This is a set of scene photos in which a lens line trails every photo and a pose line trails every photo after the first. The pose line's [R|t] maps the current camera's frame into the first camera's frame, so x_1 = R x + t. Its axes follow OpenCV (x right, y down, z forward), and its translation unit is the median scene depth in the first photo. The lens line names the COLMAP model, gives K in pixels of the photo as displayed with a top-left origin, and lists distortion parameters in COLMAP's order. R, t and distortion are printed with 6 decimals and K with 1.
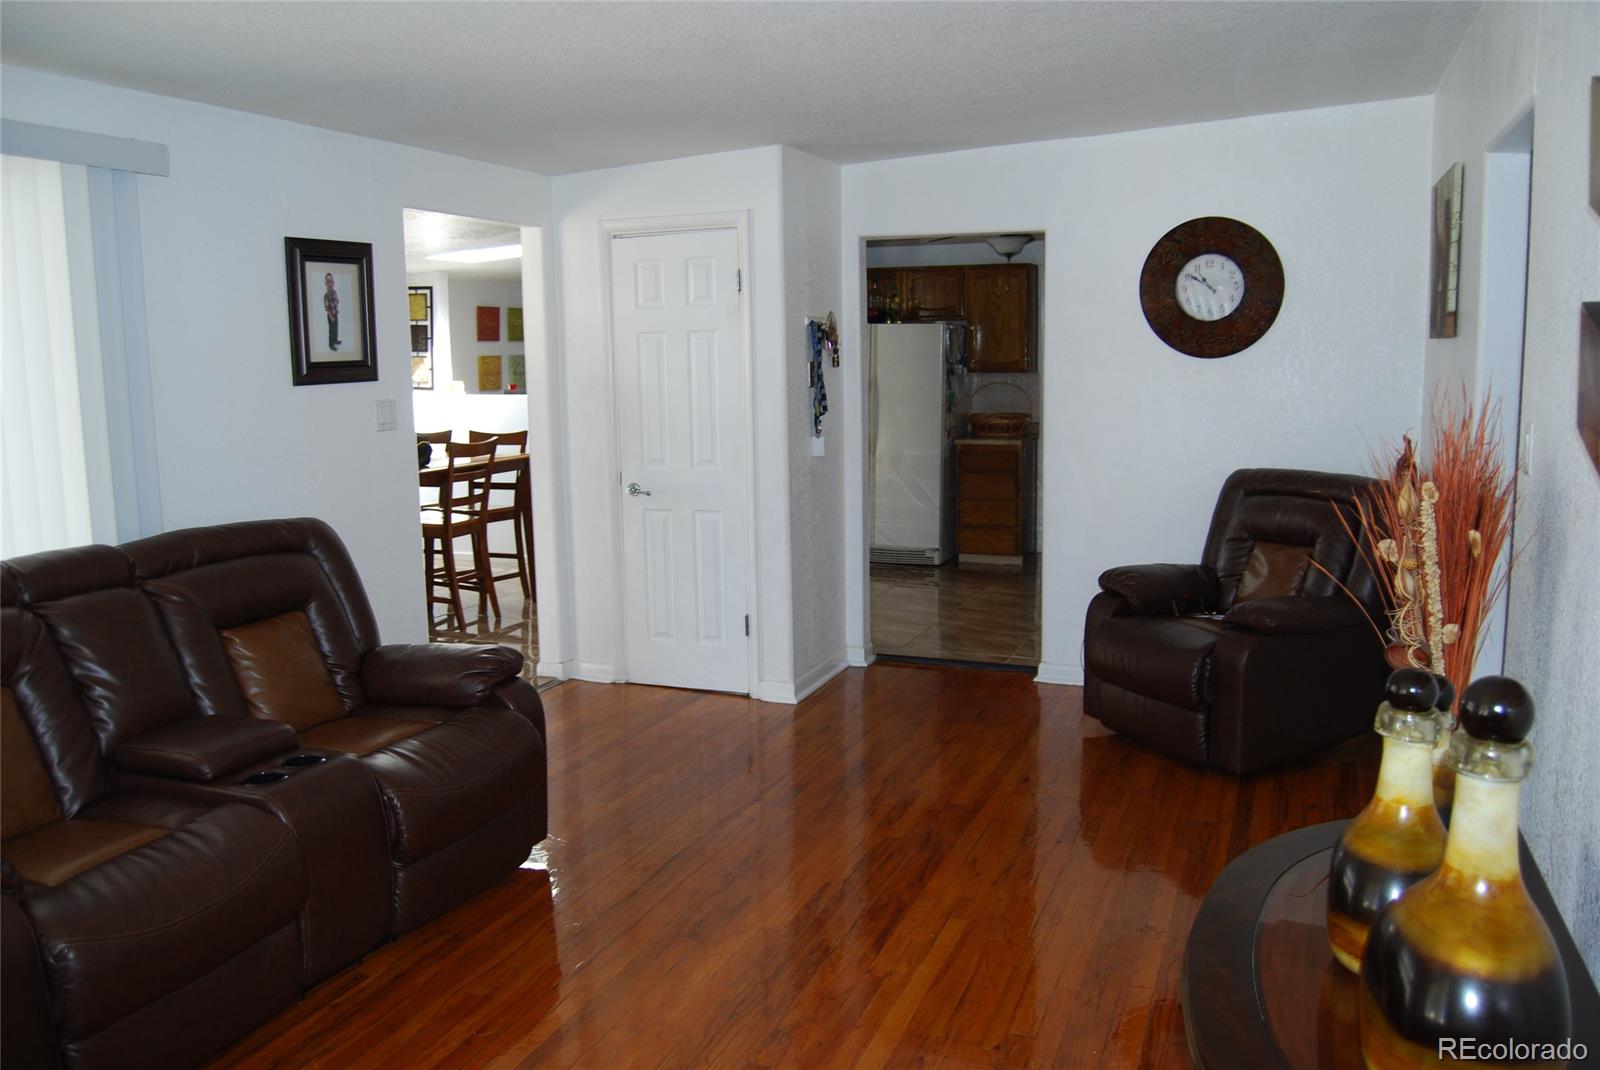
lens RADIAL K [[1261.5, 0, 799.2], [0, 1261.5, 532.6], [0, 0, 1]] dist [-0.065833, -0.000184]
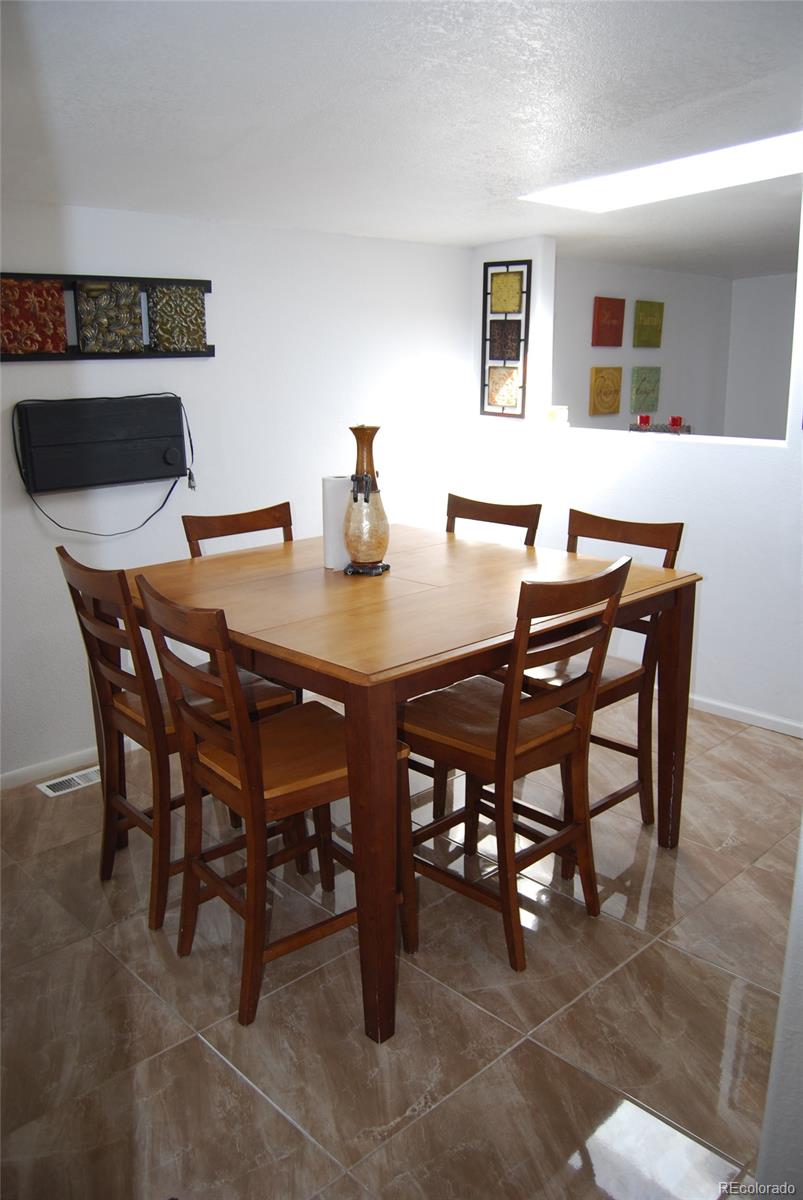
lens RADIAL K [[946.2, 0, 402.1], [0, 946.2, 599.8], [0, 0, 1]] dist [-0.065833, -0.000184]
pose [[0.908150, 0.108958, -0.404217, -0.136032], [-0.064420, 0.990408, 0.122236, -0.075539], [0.413659, -0.084969, 0.906458, 0.508436]]
